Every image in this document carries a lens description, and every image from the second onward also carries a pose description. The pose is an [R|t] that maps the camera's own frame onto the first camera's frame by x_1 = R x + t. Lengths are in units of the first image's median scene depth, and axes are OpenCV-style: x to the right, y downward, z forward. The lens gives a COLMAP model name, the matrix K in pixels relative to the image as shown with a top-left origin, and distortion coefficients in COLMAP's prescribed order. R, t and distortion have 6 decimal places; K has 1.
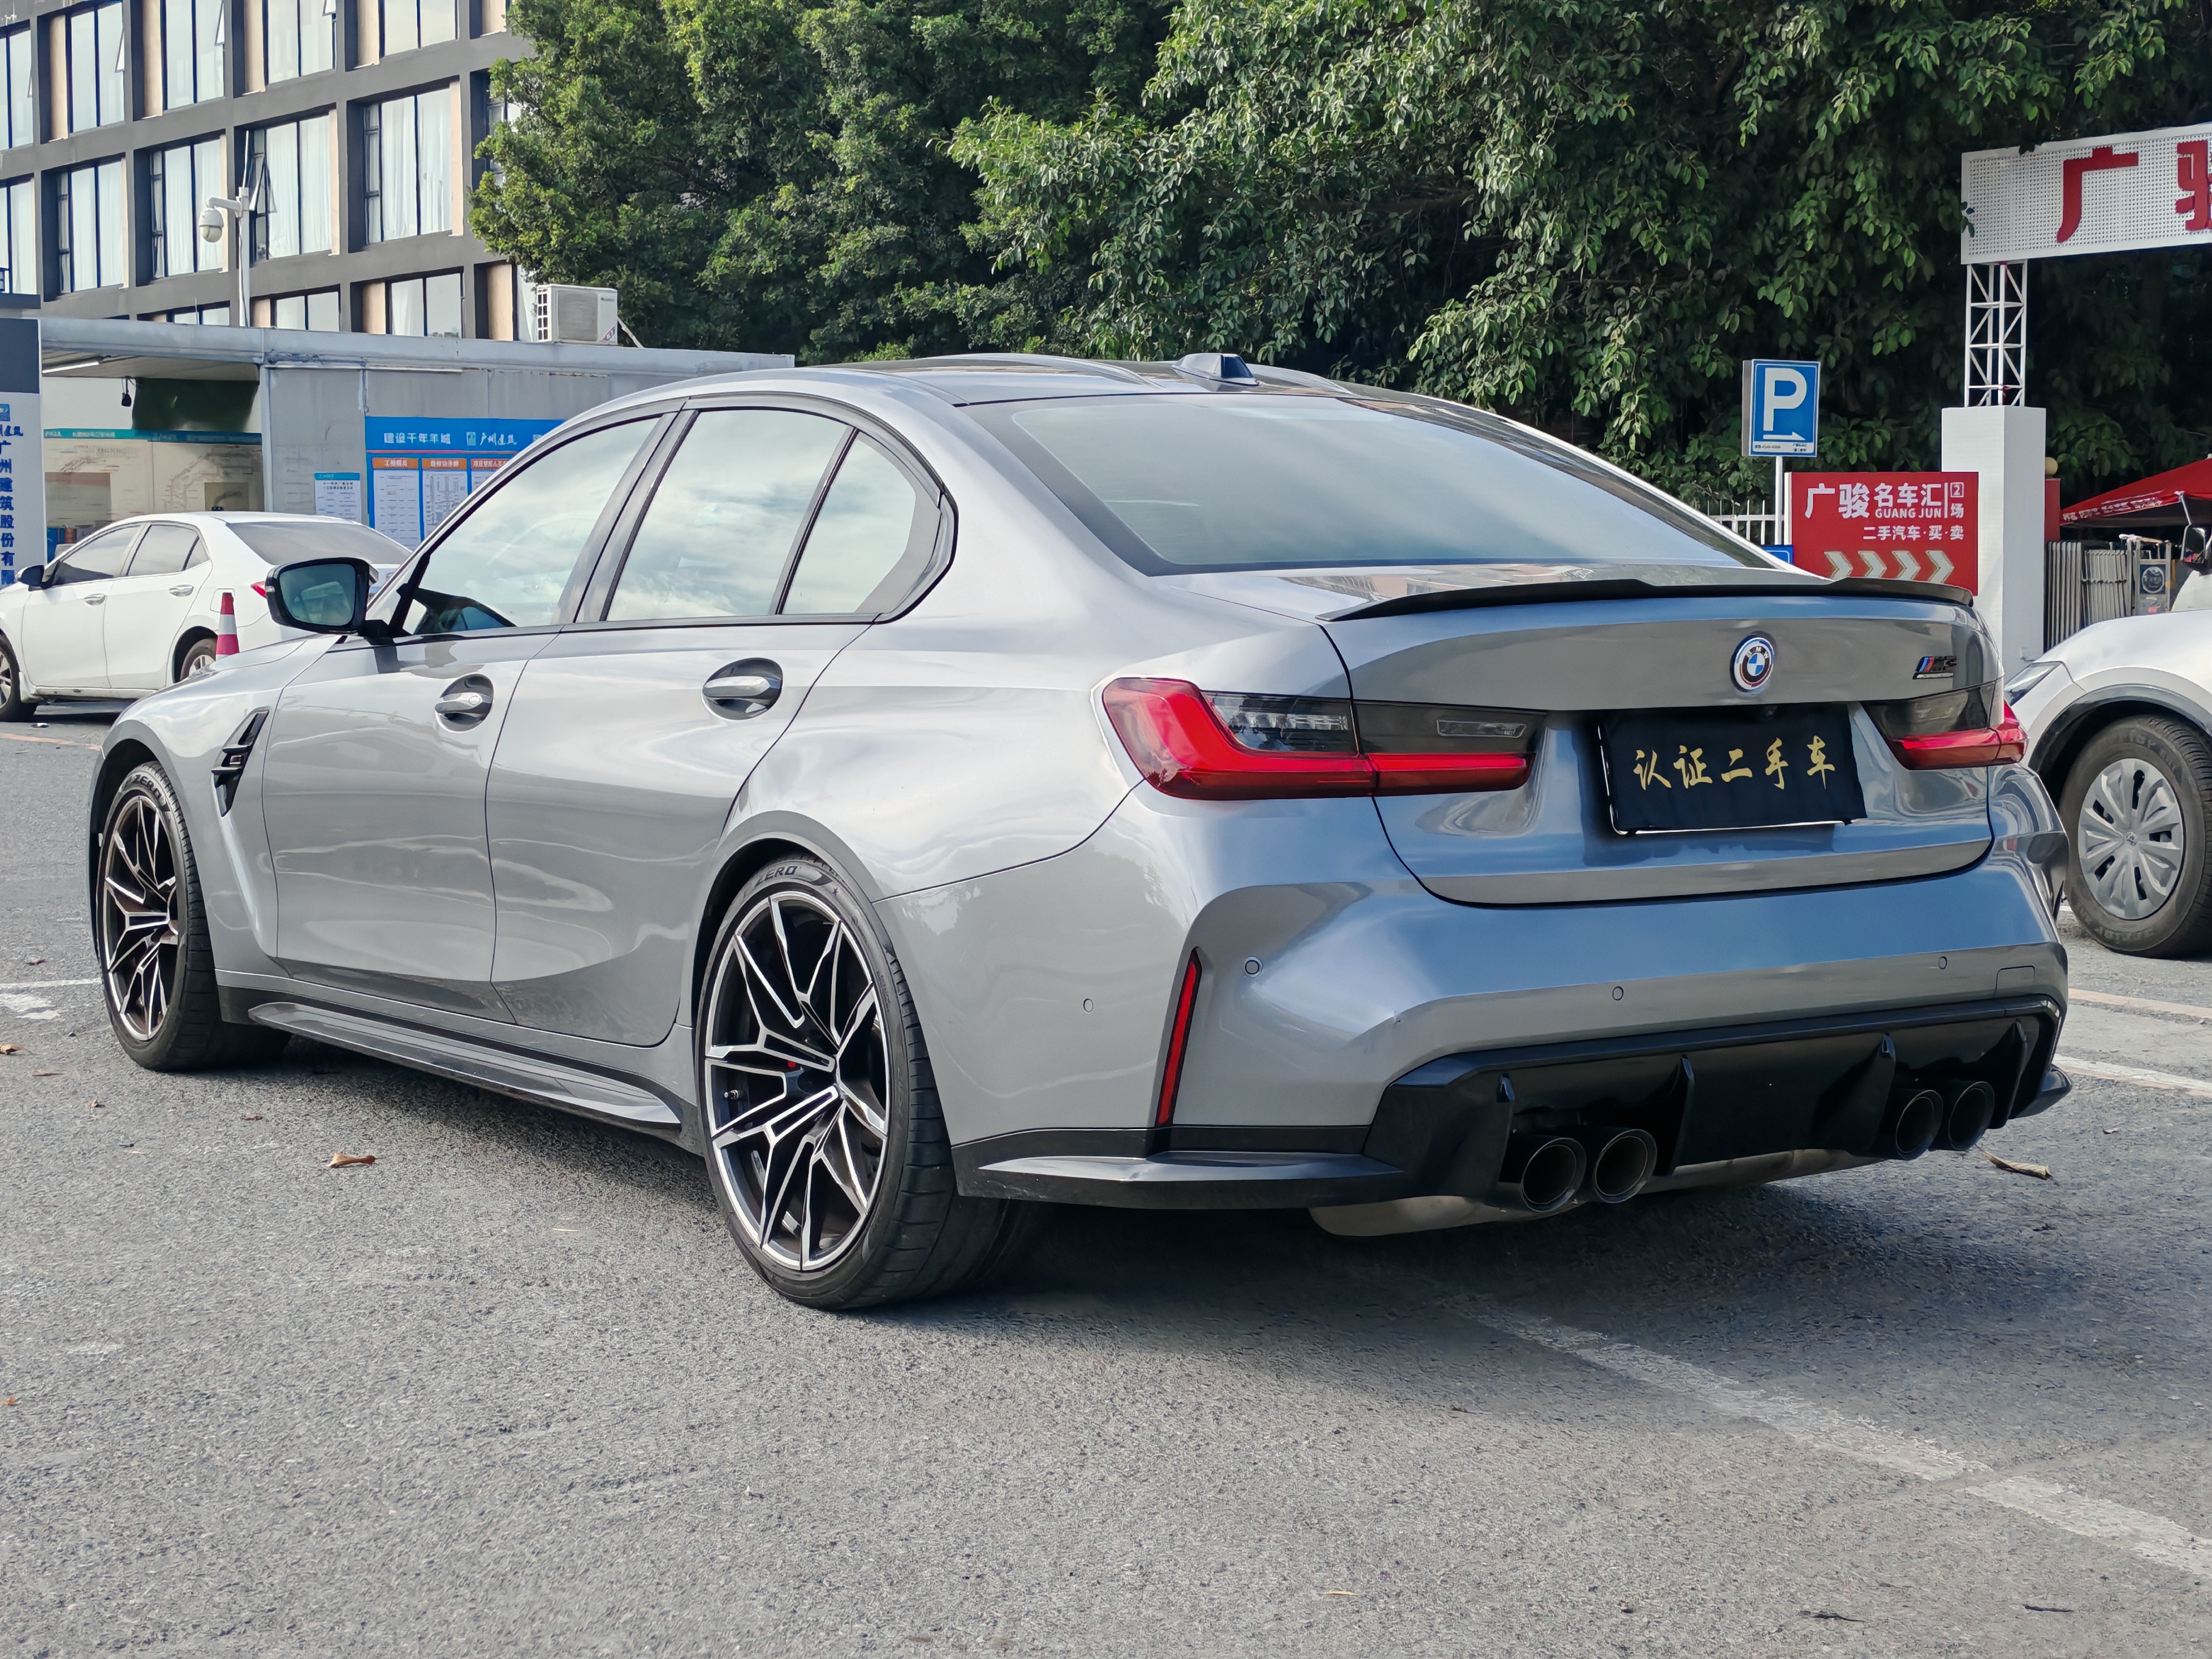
lens RADIAL K [[3457.8, 0, 1105.0], [0, 3457.8, 769.8], [0, 0, 1]] dist [0.242507, -1.004916]
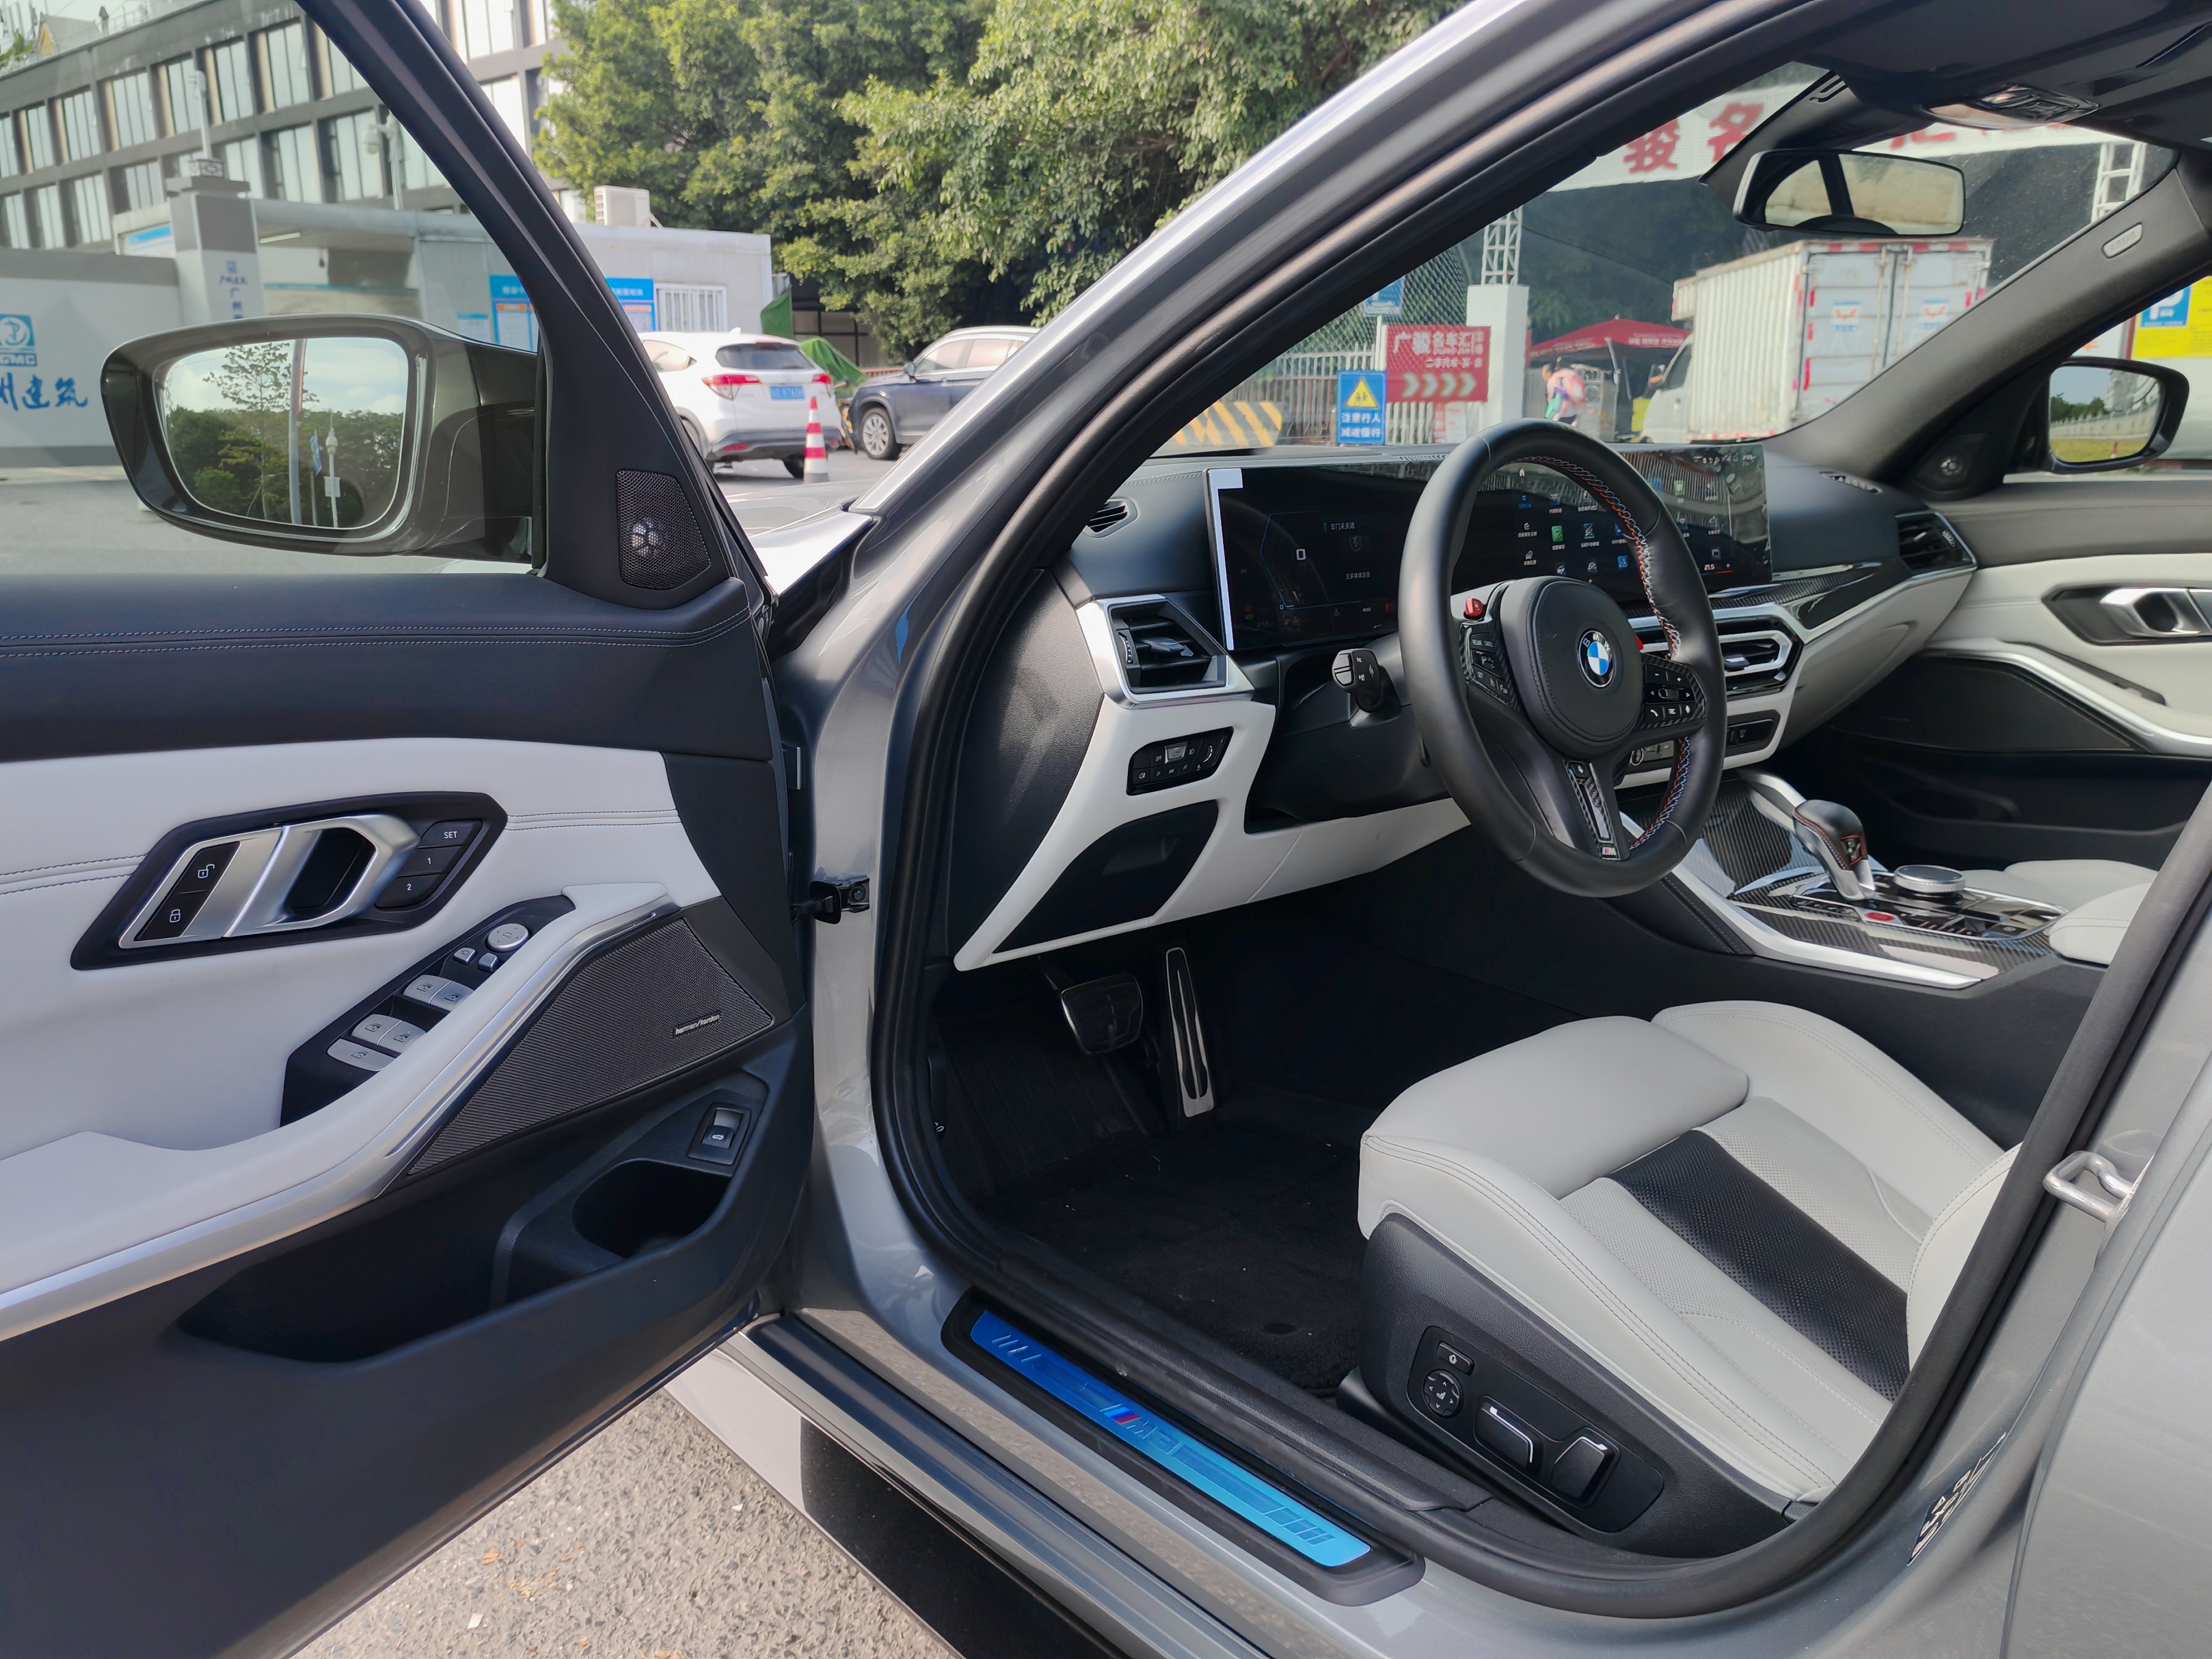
lens RADIAL K [[1724.8, 0, 1086.1], [0, 1724.8, 843.4], [0, 0, 1]] dist [0.007691, -0.011852]
pose [[0.992187, -0.027691, 0.121646, -0.047906], [0.002596, 0.979428, 0.201776, -0.010011], [-0.124730, -0.199883, 0.971848, 0.178190]]
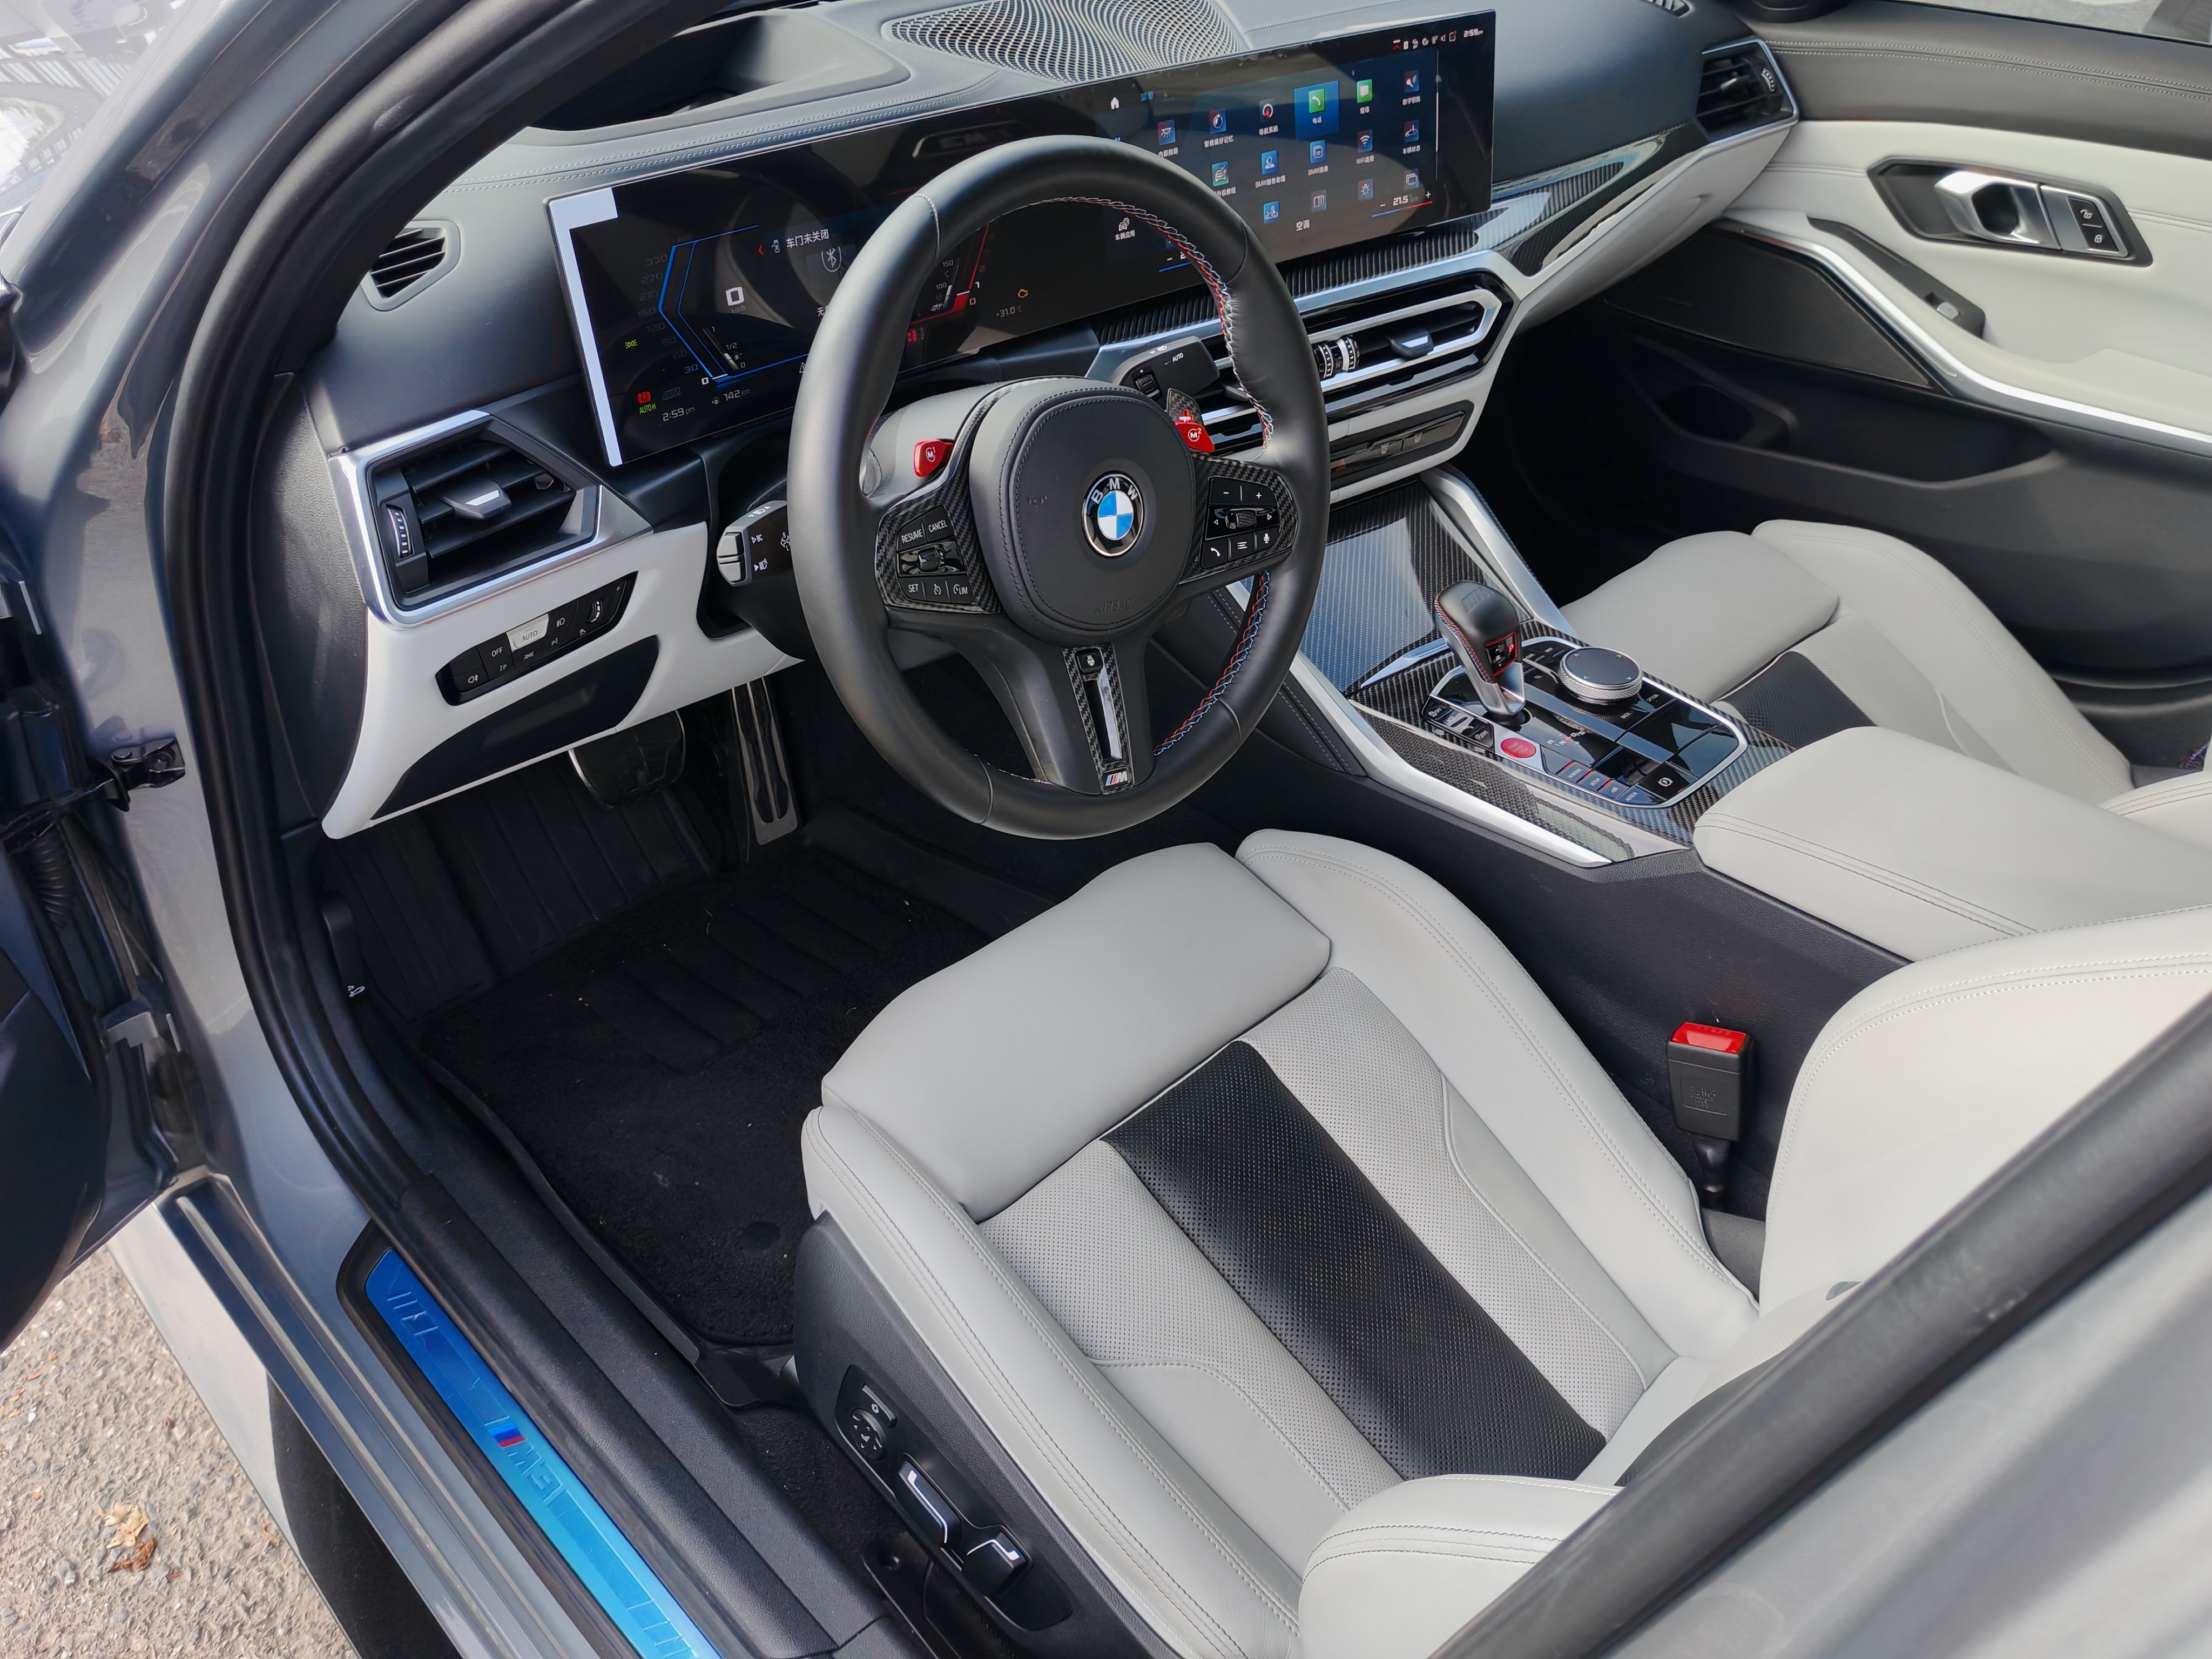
lens RADIAL K [[1727.3, 0, 1106.0], [0, 1727.3, 829.5], [0, 0, 1]] dist [0.002129, -0.000630]
pose [[0.981937, -0.078764, 0.172037, -0.035825], [-0.033337, 0.822996, 0.567068, -0.018514], [-0.186251, -0.562560, 0.805504, 0.191513]]
